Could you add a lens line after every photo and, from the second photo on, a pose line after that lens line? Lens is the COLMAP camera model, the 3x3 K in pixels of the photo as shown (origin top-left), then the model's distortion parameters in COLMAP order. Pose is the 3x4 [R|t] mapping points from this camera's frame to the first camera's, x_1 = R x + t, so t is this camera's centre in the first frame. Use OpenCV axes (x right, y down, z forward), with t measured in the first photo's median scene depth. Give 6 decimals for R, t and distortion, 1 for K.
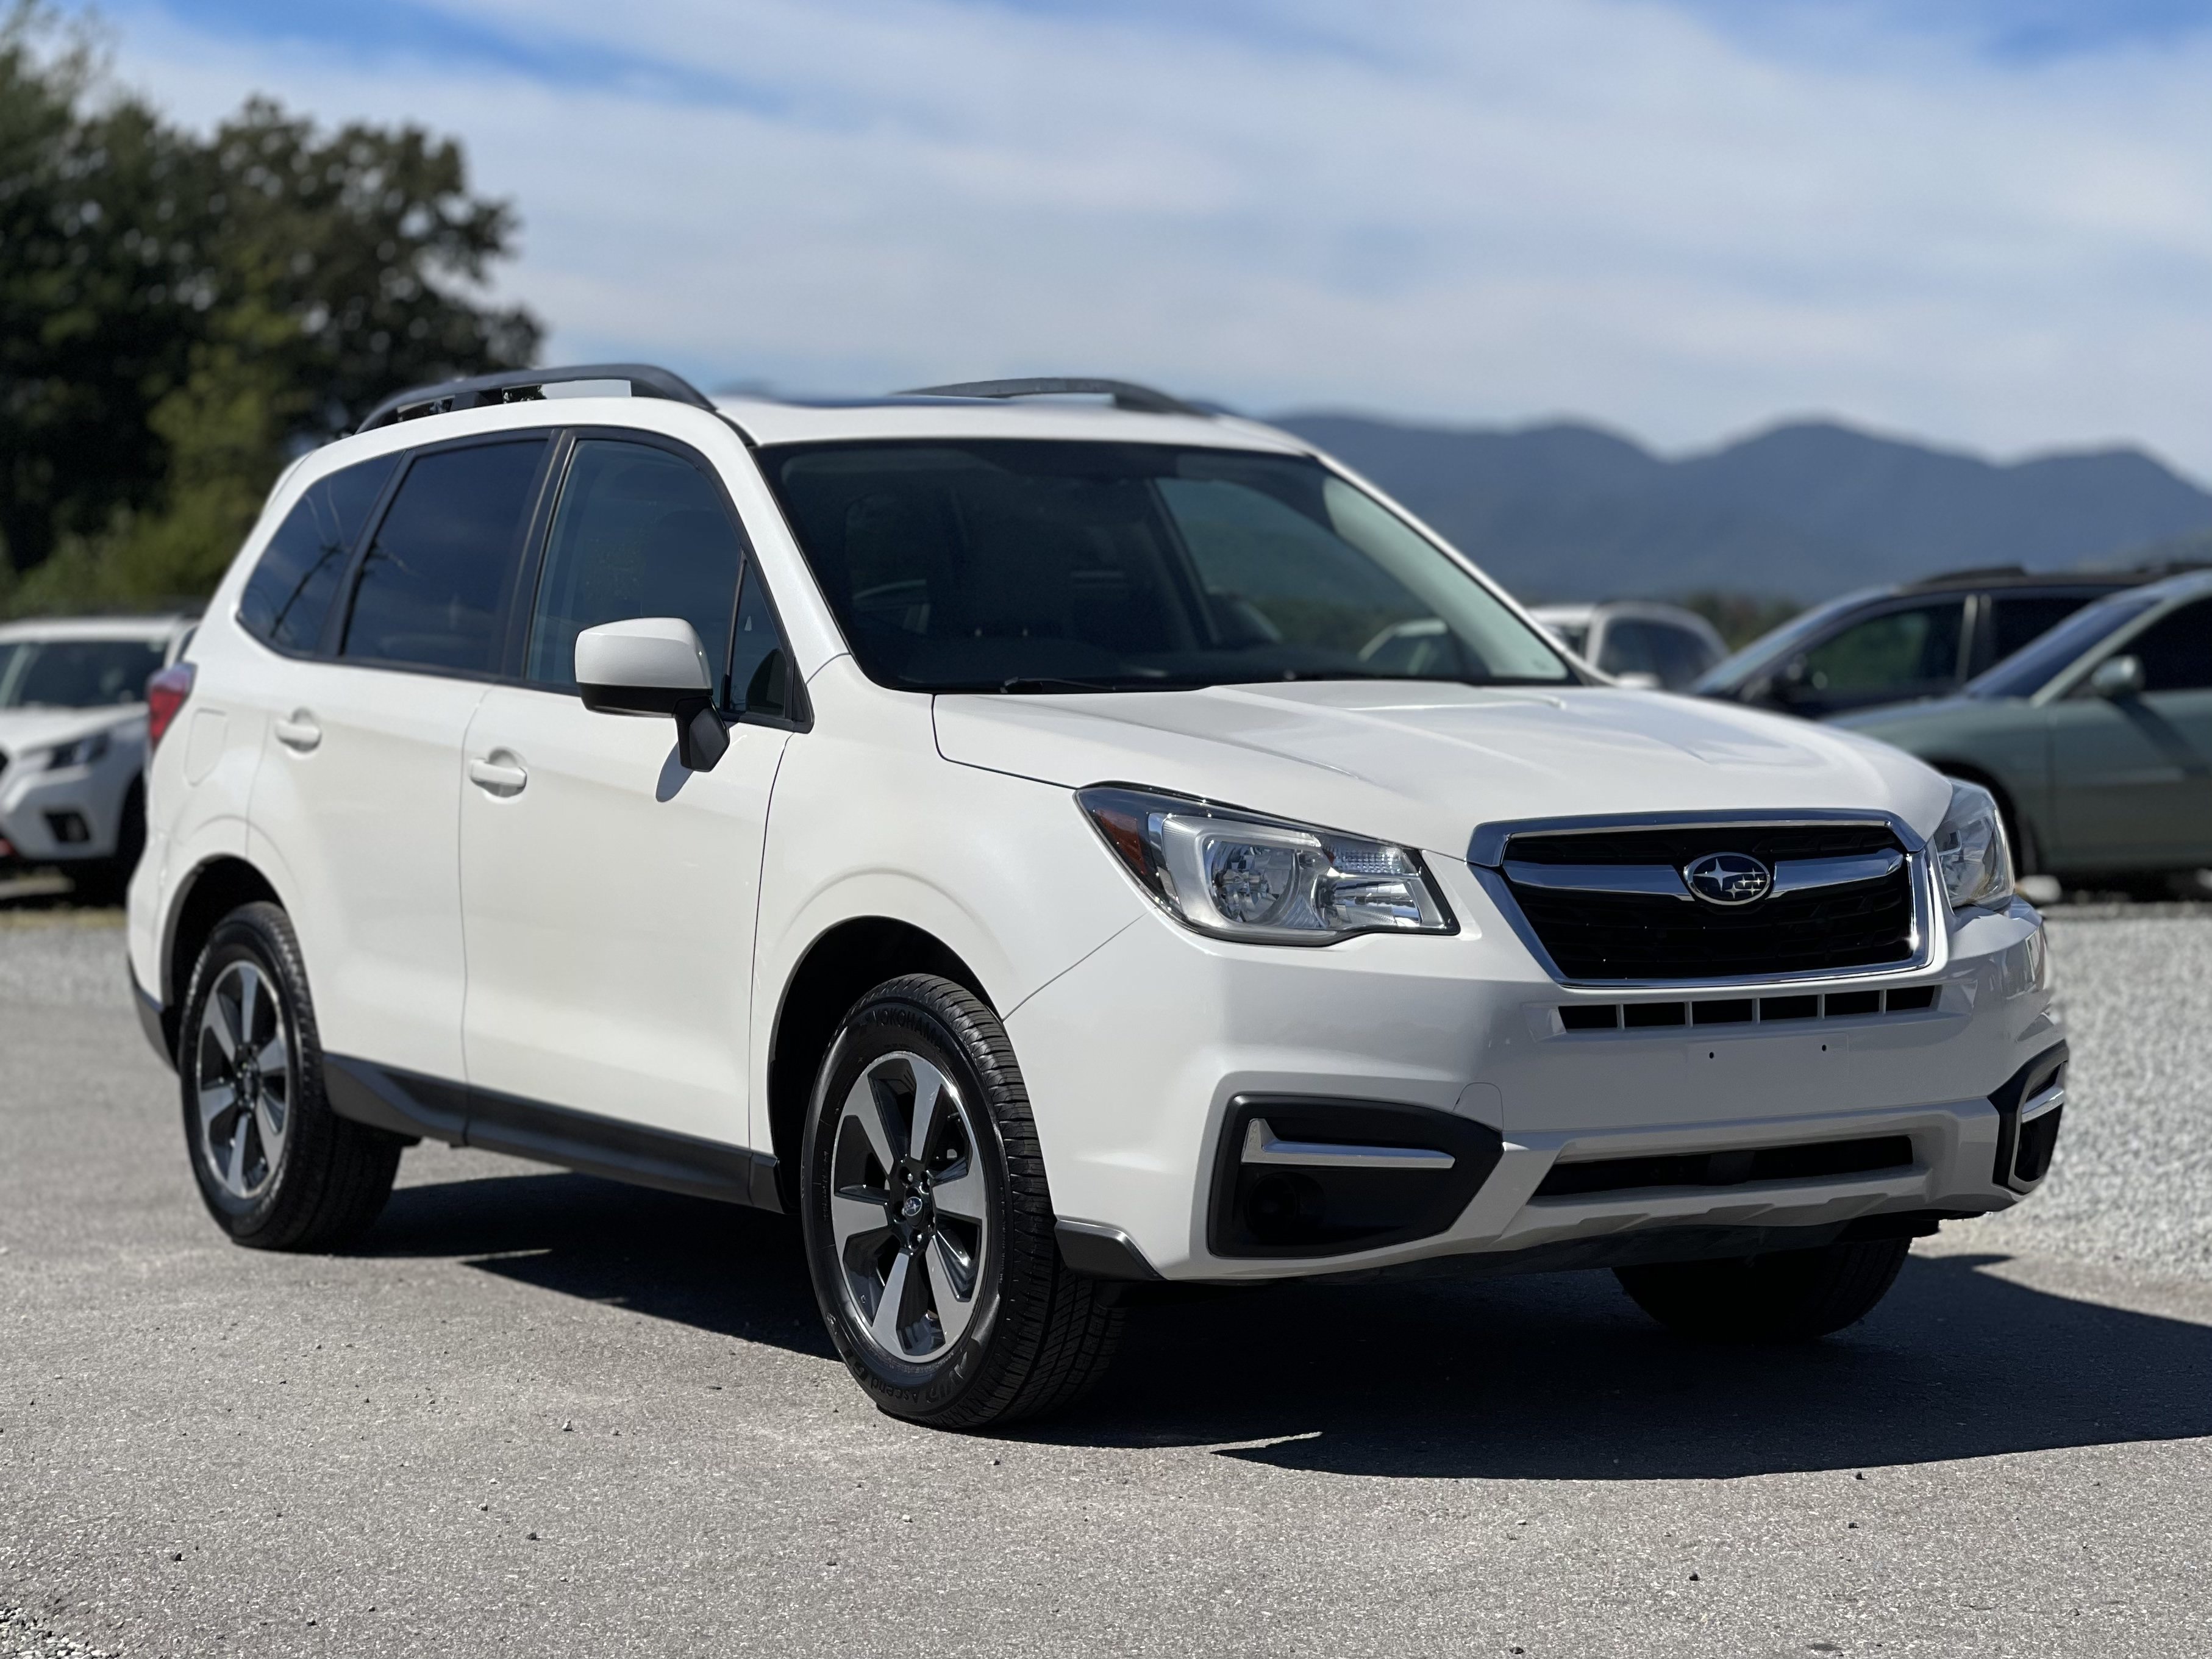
lens RADIAL K [[4526.9, 0, 1106.0], [0, 4526.9, 829.5], [0, 0, 1]] dist [0.011711, 0.242582]
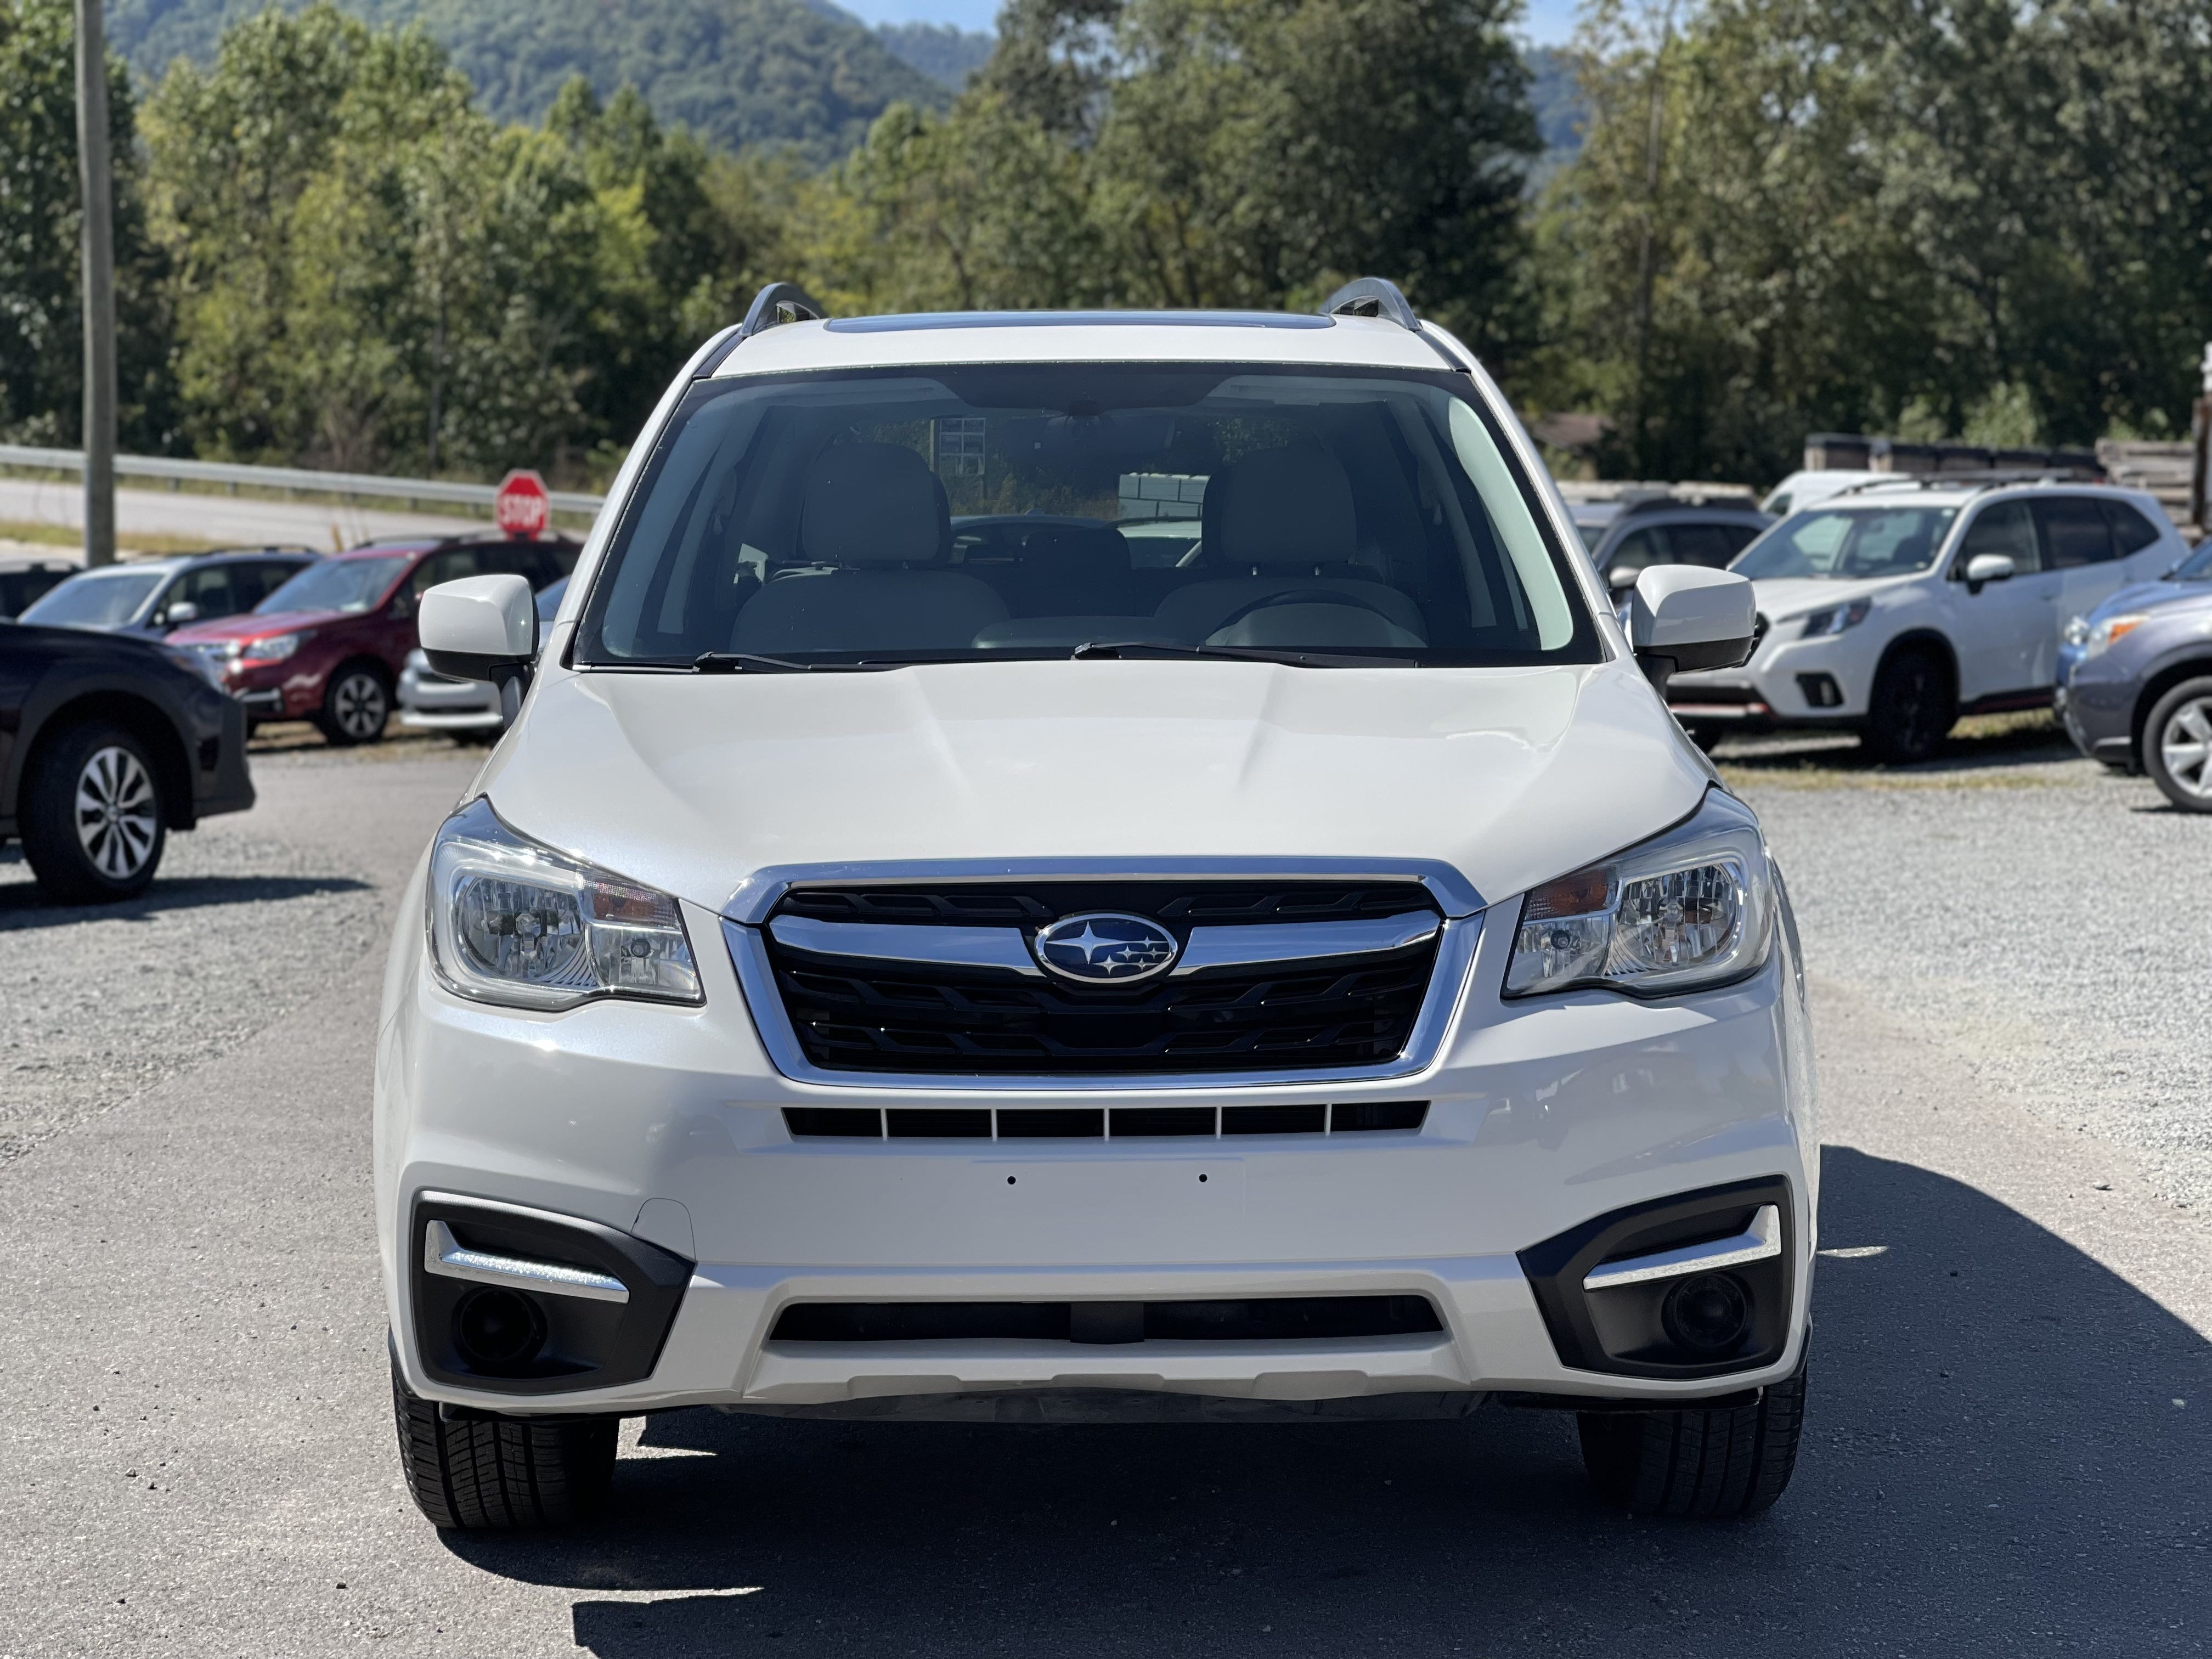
lens RADIAL K [[4190.5, 0, 1106.0], [0, 4190.5, 829.5], [0, 0, 1]] dist [0.048074, 0.063402]
pose [[0.855693, 0.036514, -0.516194, 0.502931], [-0.014920, 0.998834, 0.045921, -0.041837], [0.517269, -0.031592, 0.855240, 0.392634]]
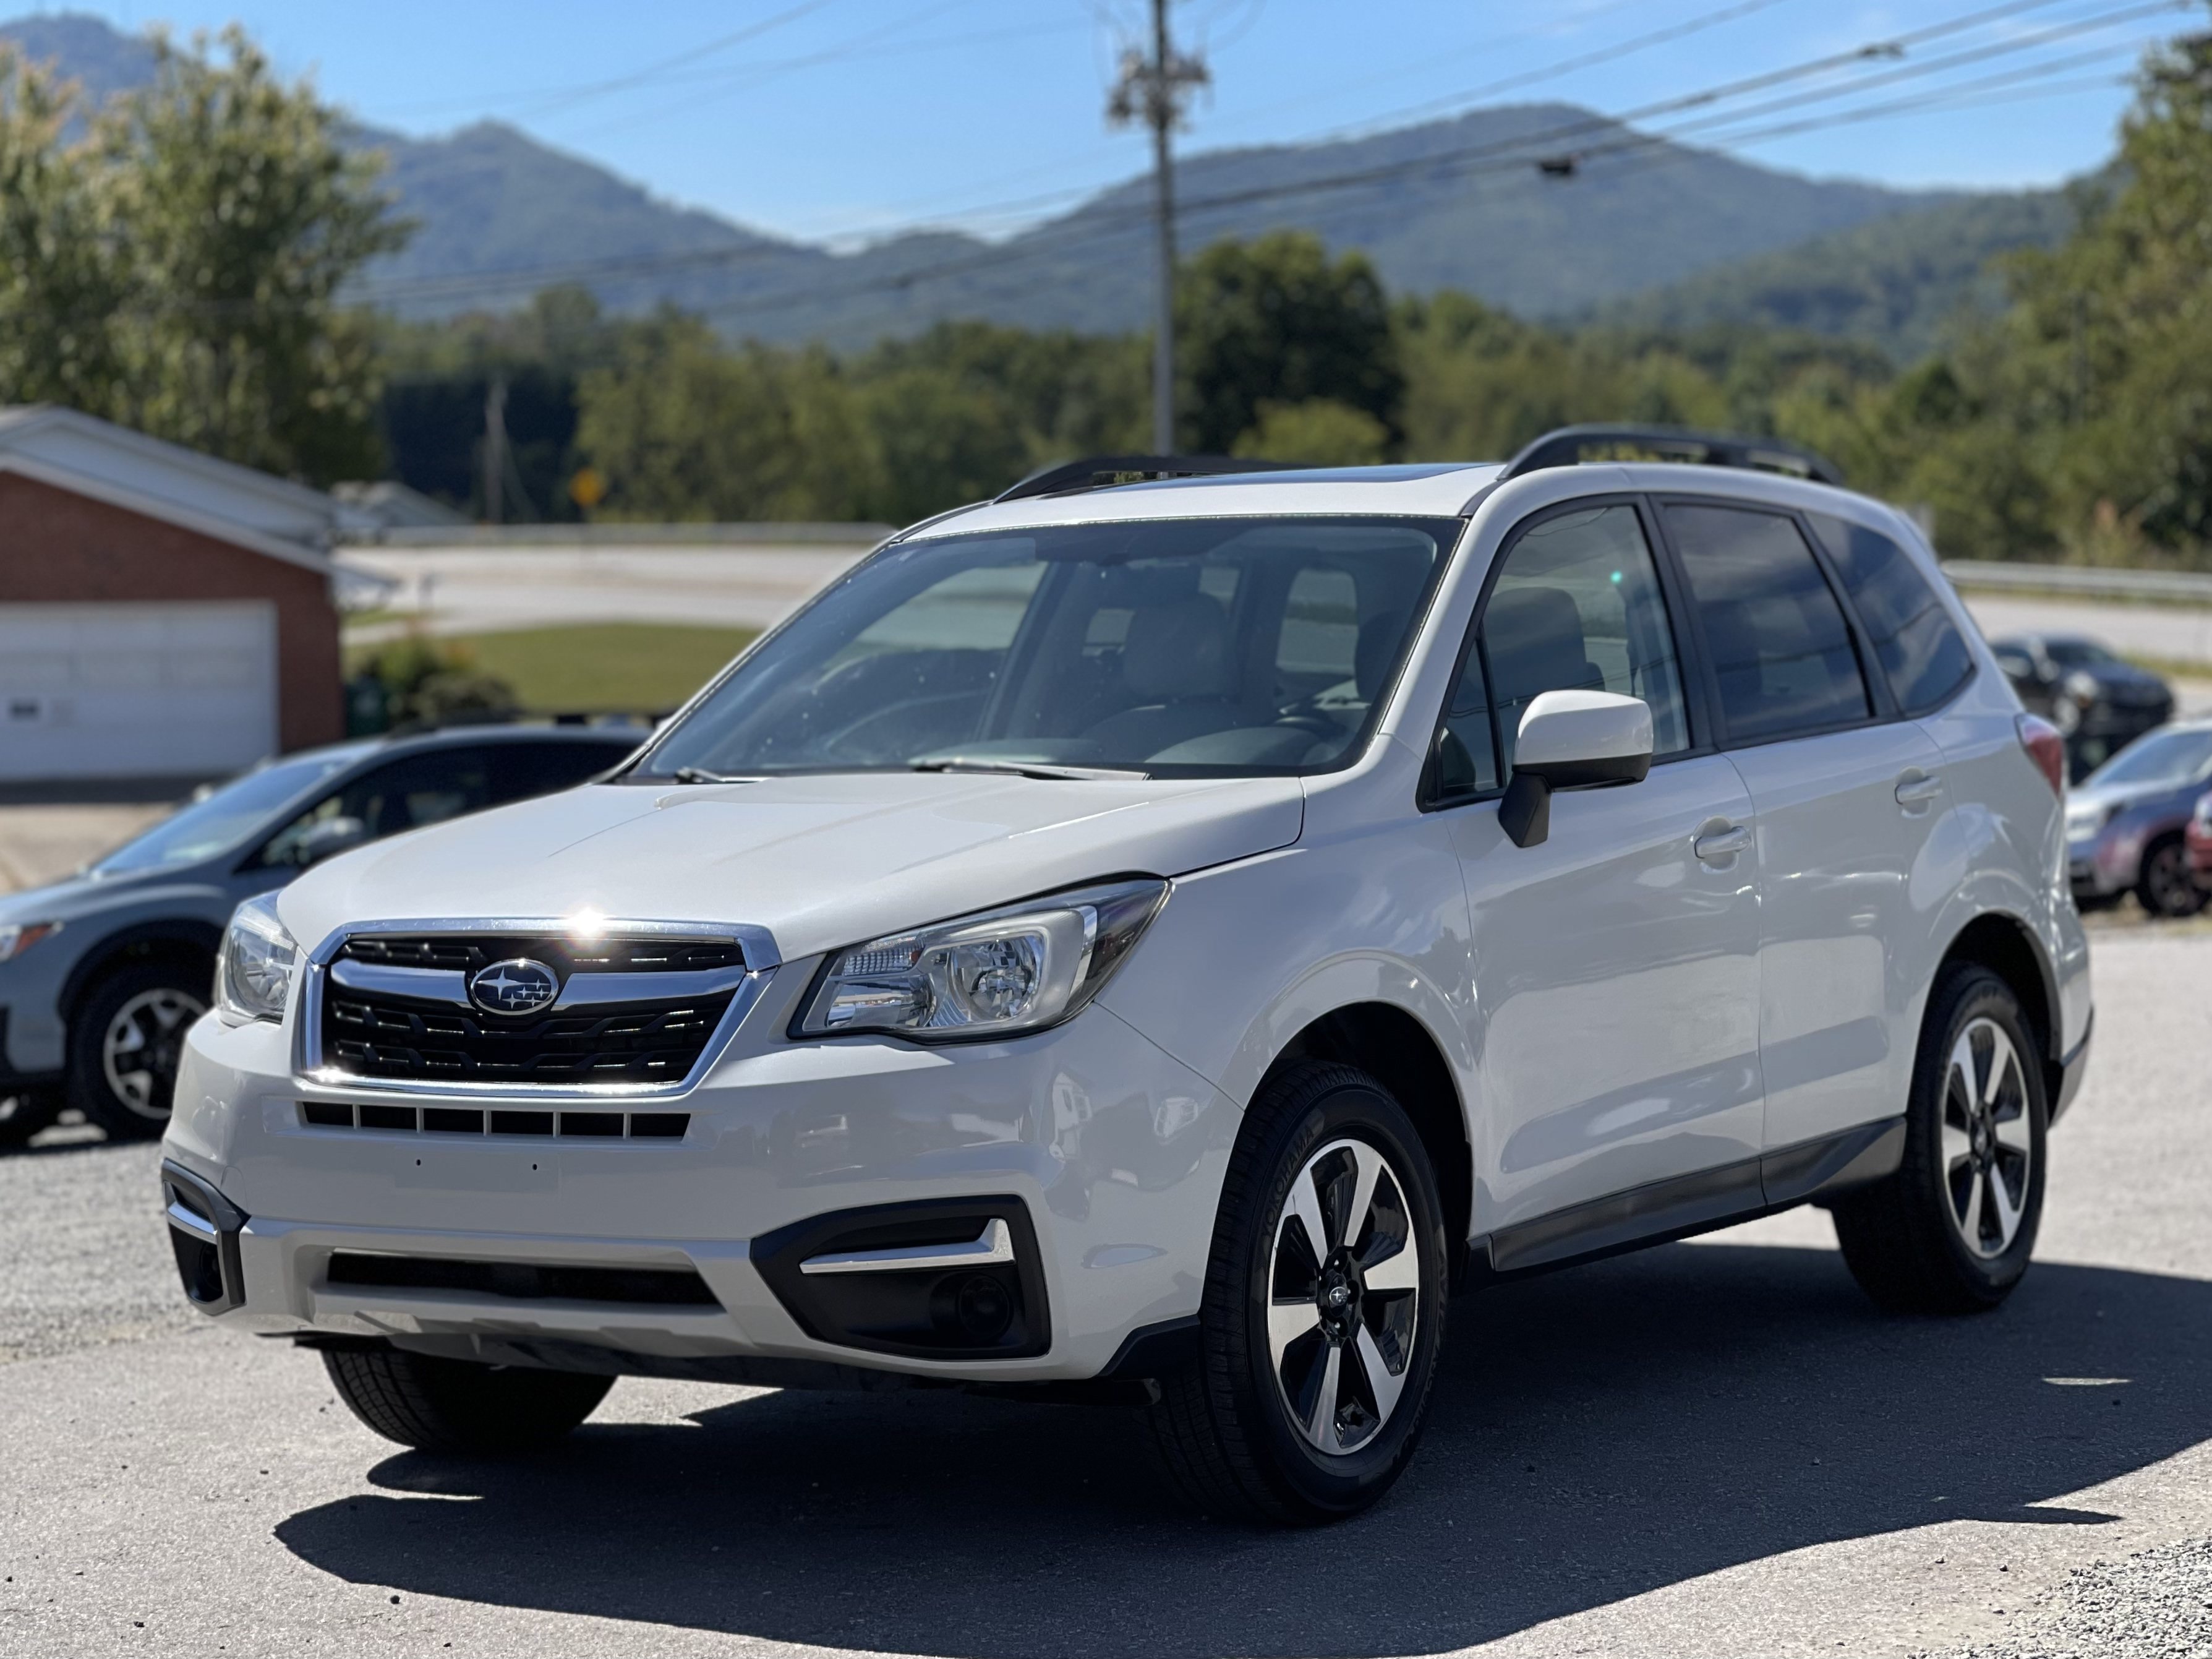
lens RADIAL K [[4527.6, 0, 1106.0], [0, 4527.6, 829.5], [0, 0, 1]] dist [0.011711, 0.242582]
pose [[0.453238, 0.017129, -0.891225, 1.071004], [-0.010696, 0.999848, 0.013777, -0.038530], [0.891325, 0.003289, 0.453353, 0.667836]]
